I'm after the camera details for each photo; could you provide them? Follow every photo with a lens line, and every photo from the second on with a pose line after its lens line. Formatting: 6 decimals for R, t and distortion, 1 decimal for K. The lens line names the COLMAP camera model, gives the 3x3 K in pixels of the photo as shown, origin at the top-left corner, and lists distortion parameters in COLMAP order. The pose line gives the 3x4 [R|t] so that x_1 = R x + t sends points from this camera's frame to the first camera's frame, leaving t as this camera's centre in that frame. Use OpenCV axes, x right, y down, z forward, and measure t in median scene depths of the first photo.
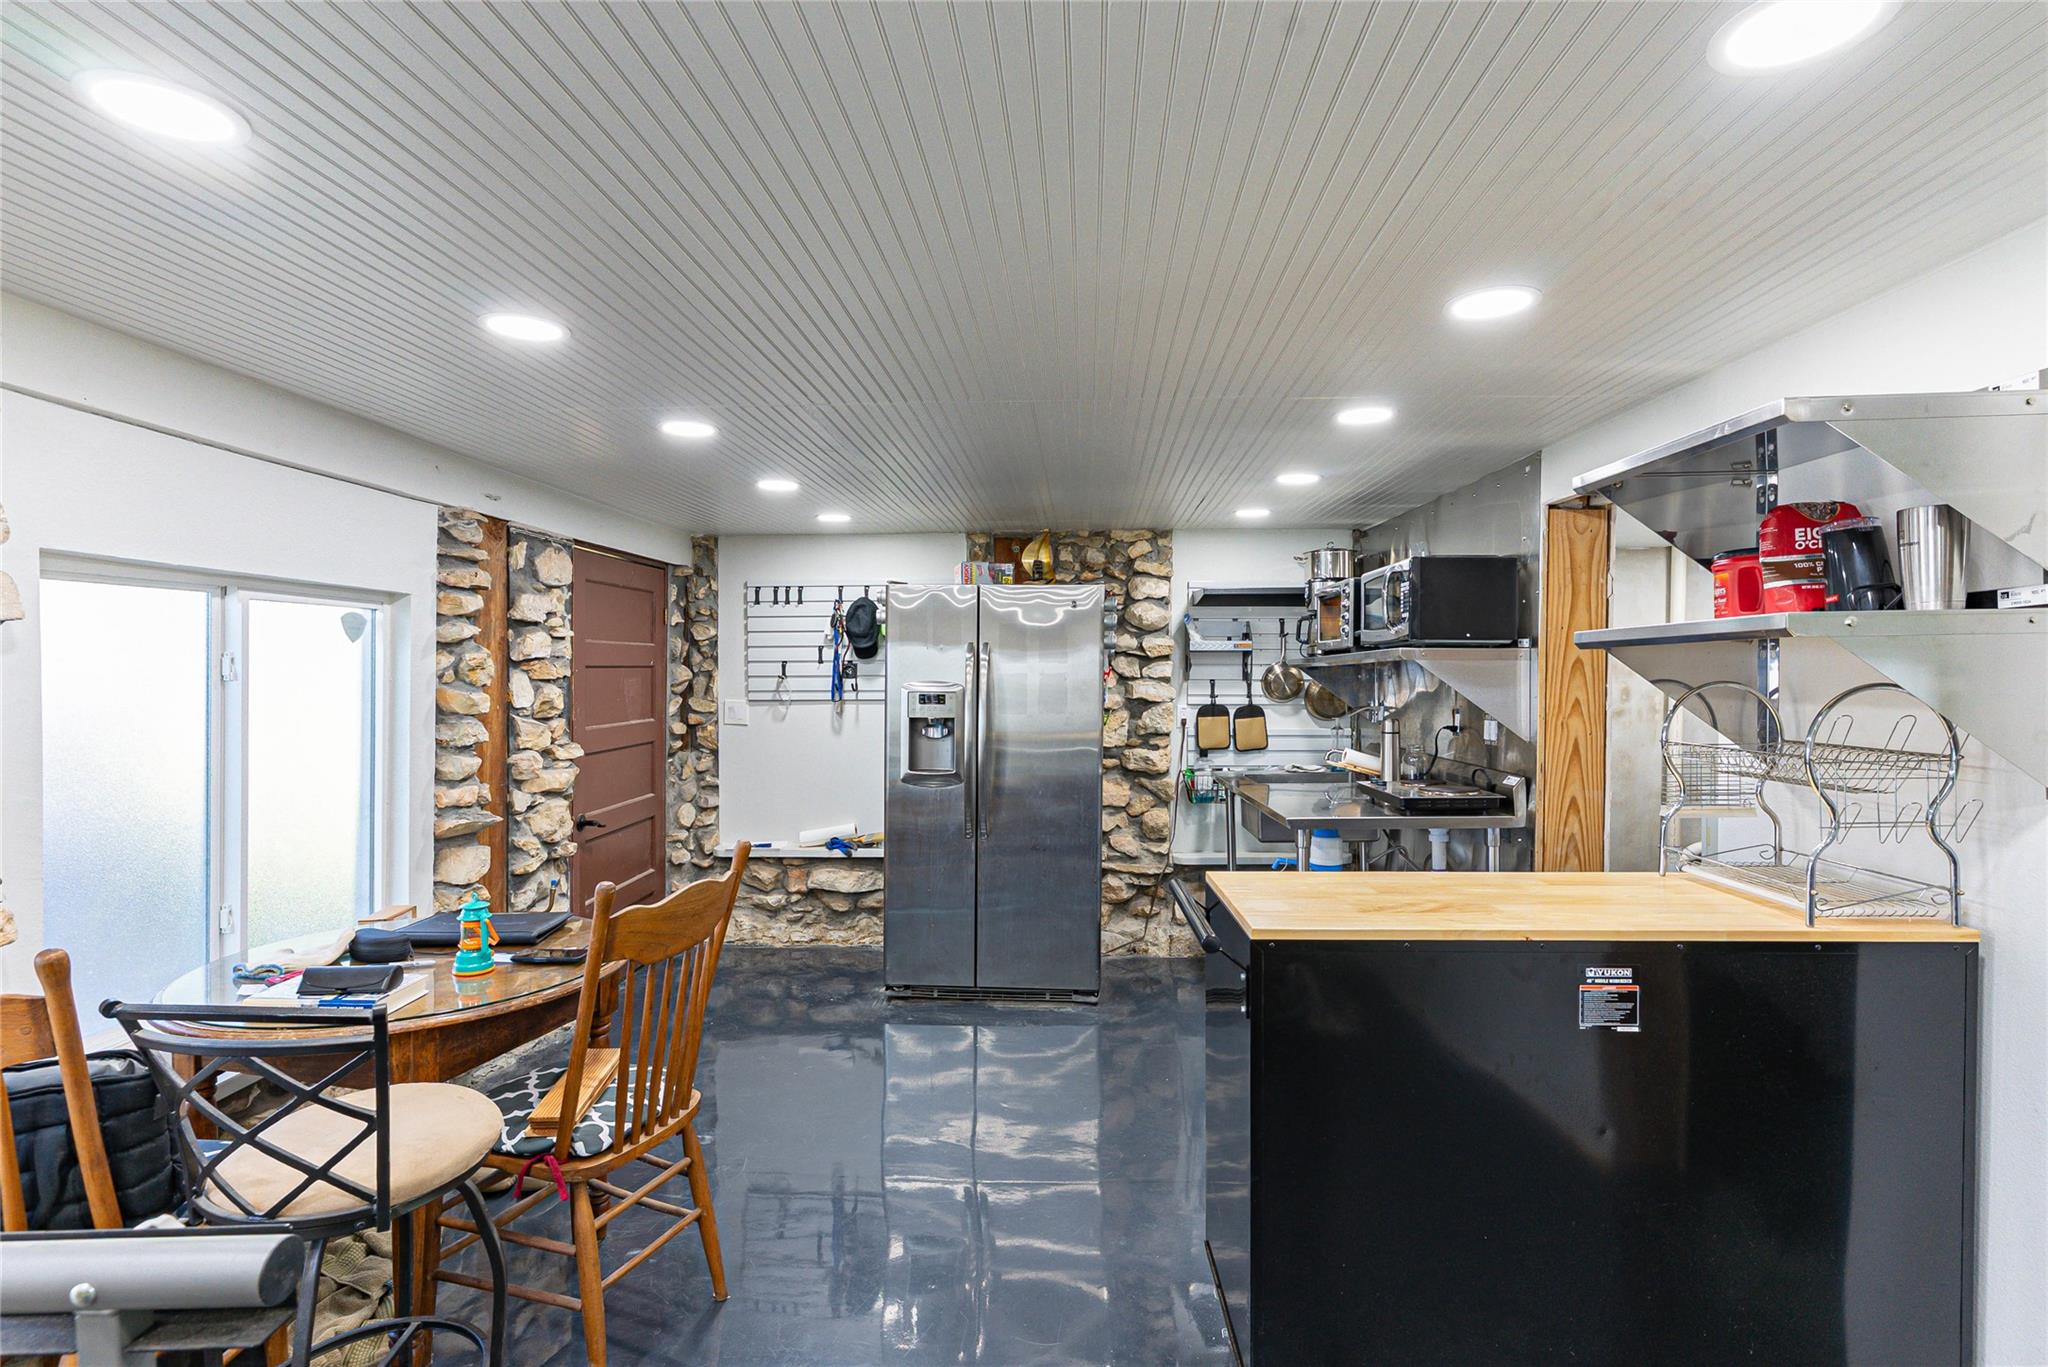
lens RADIAL K [[998.3, 0, 1015.7], [0, 998.3, 681.6], [0, 0, 1]] dist [0.004661, -0.000370]
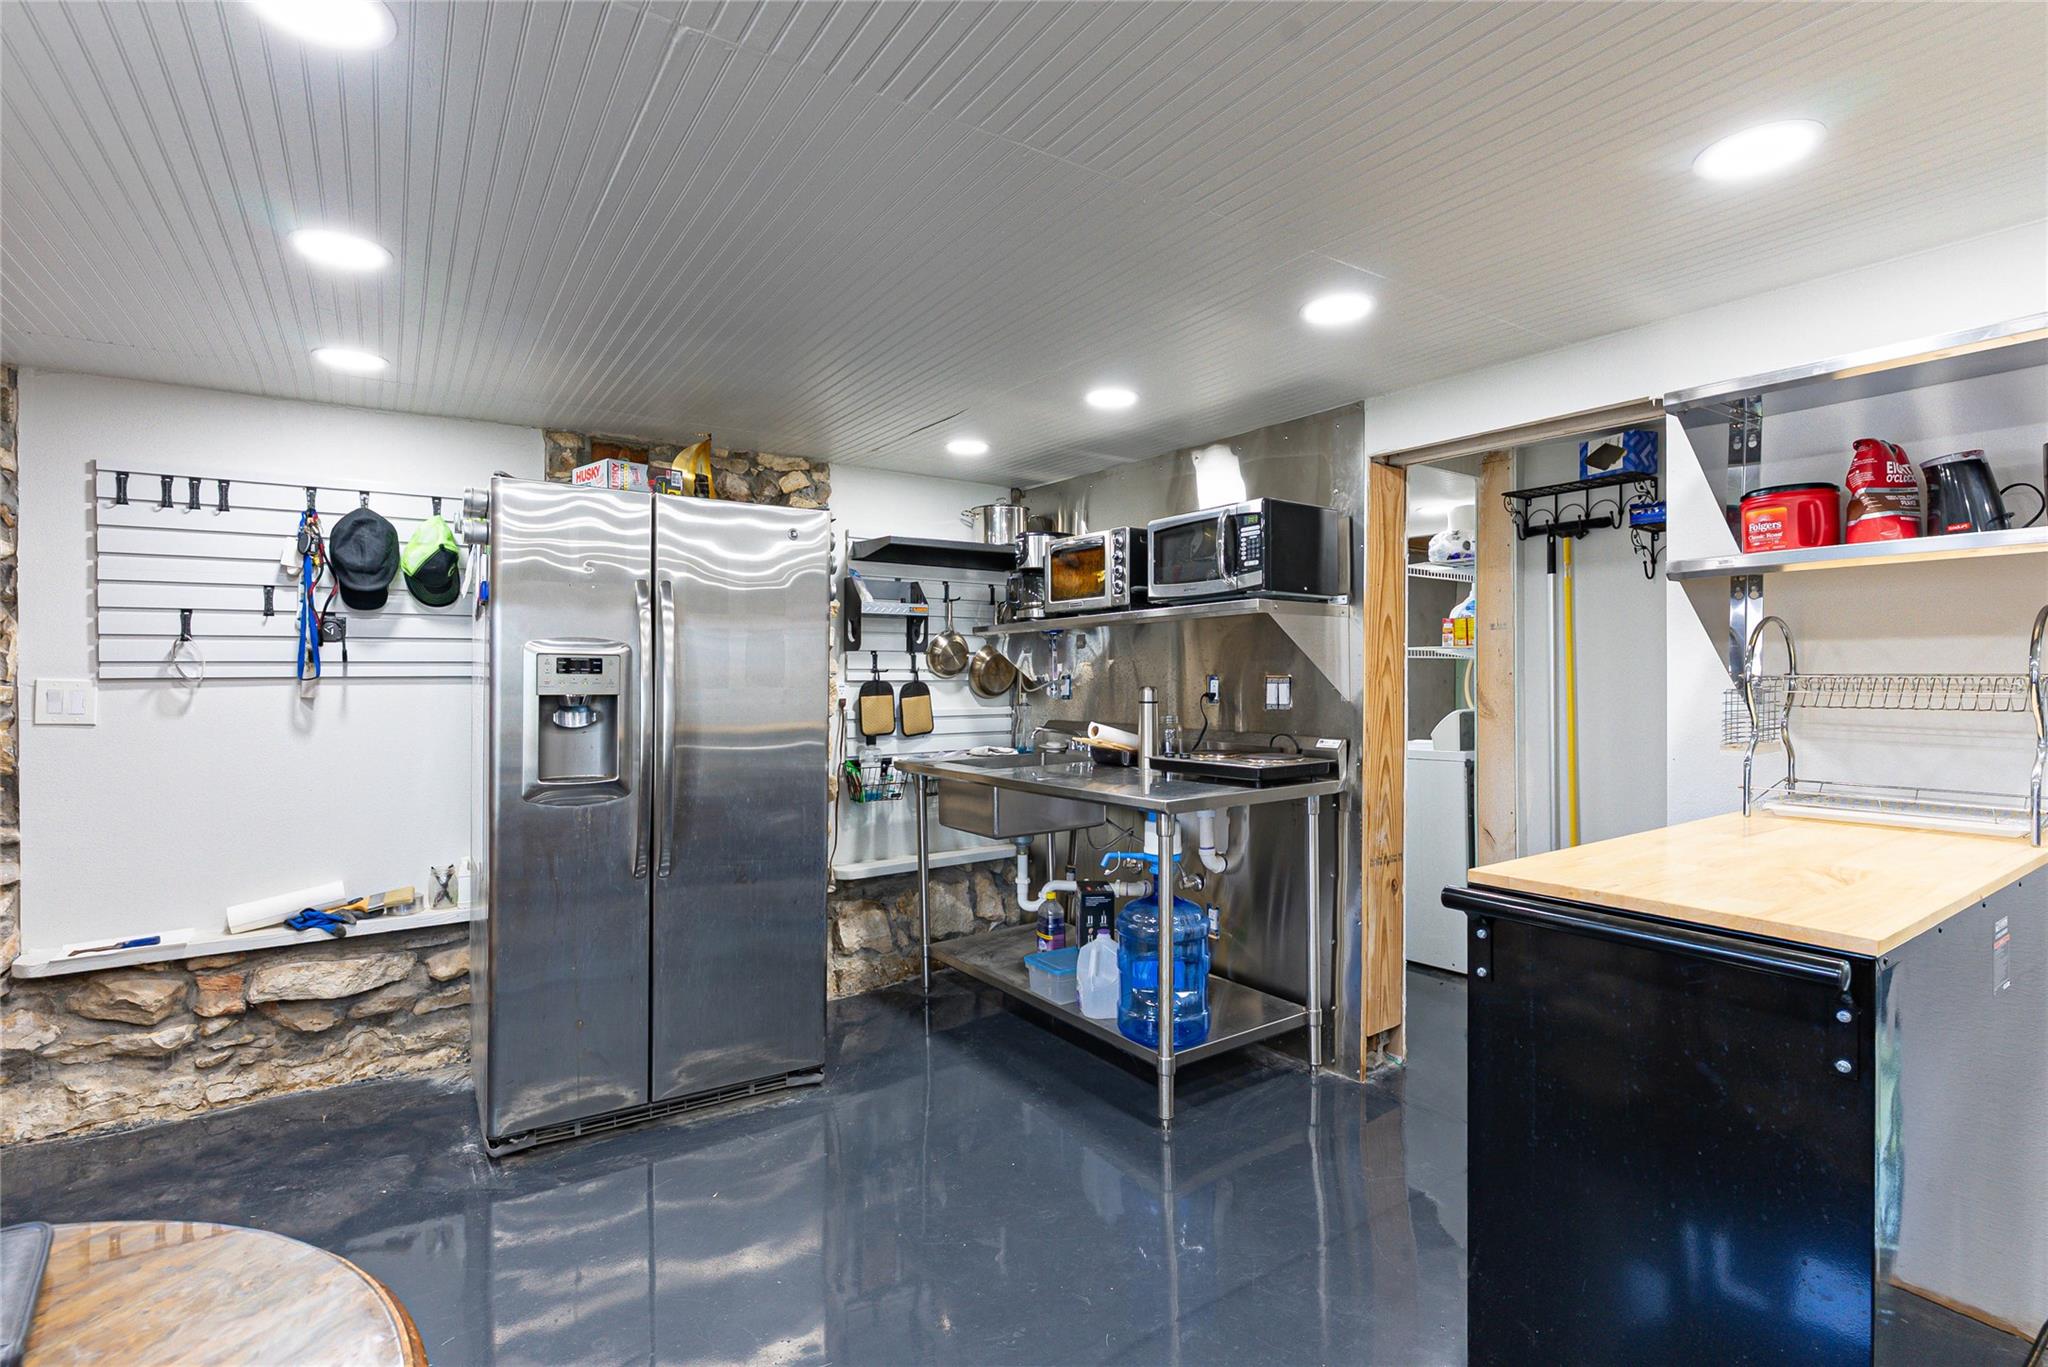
lens RADIAL K [[998.3, 0, 1032.7], [0, 998.3, 674.6], [0, 0, 1]] dist [0.004661, -0.000370]
pose [[0.796008, -0.001345, 0.605284, -0.198136], [0.007007, 0.999951, -0.006993, 0.024367], [-0.605245, 0.009807, 0.795979, 0.265601]]
